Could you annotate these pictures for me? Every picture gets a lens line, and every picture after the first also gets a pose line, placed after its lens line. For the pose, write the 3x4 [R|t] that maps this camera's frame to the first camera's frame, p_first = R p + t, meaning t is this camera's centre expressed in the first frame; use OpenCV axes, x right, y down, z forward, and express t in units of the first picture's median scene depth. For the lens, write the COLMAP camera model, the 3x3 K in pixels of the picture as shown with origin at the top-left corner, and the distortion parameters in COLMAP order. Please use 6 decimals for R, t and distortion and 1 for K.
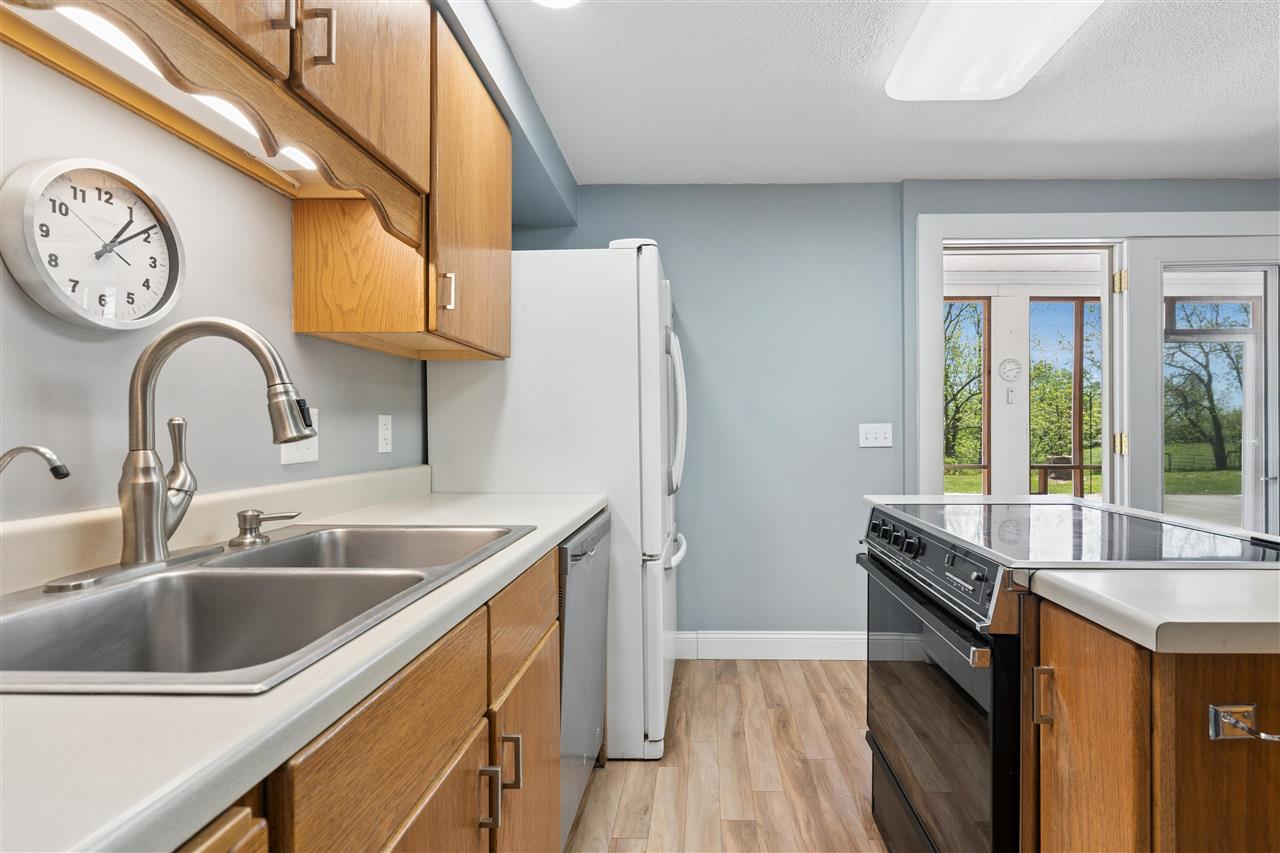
lens RADIAL K [[574.7, 0, 639.2], [0, 574.7, 432.1], [0, 0, 1]] dist [0.000566, -0.000650]
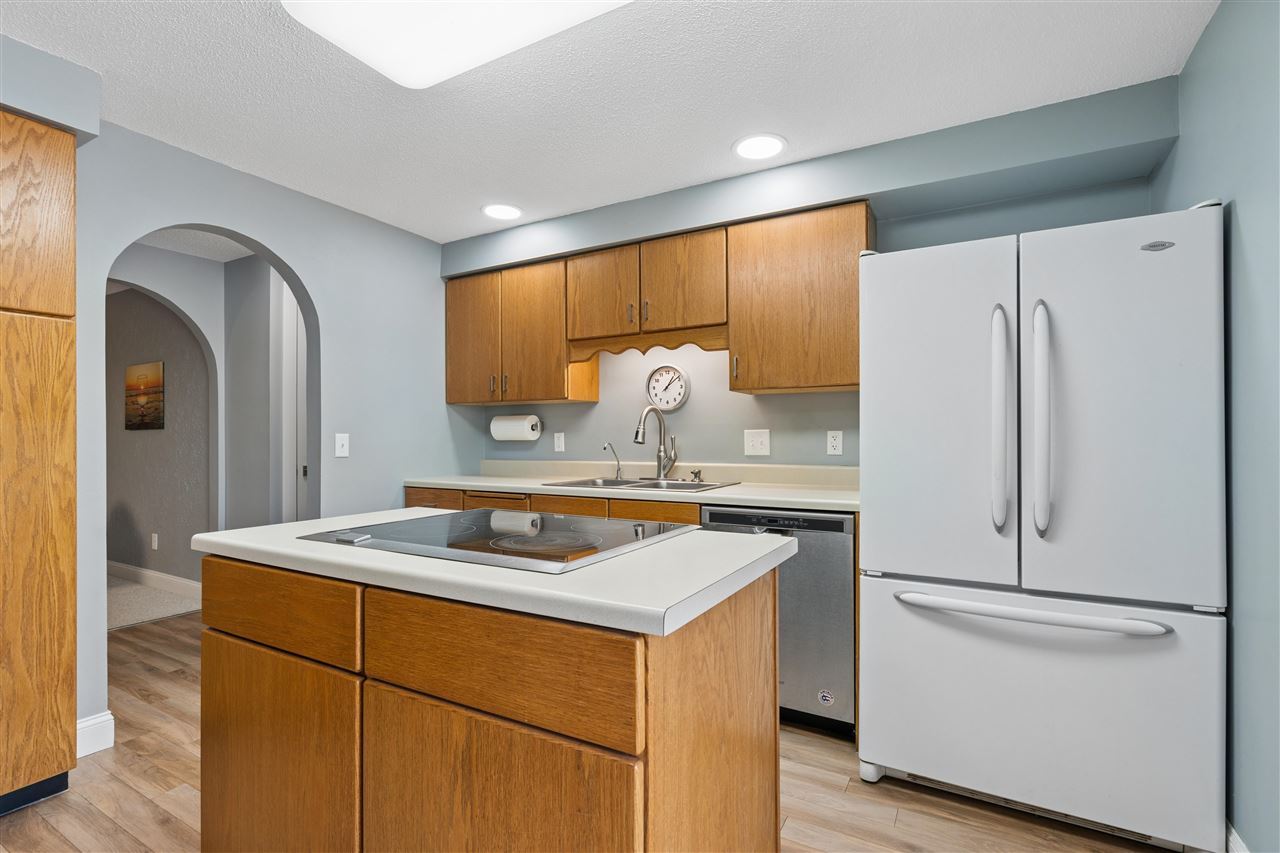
lens RADIAL K [[574.7, 0, 639.2], [0, 574.7, 432.1], [0, 0, 1]] dist [0.000566, -0.000650]
pose [[-0.401087, -0.006122, -0.916019, 1.541010], [-0.005026, 0.999977, -0.004482, -0.021316], [0.916026, 0.002807, -0.401109, 1.489272]]
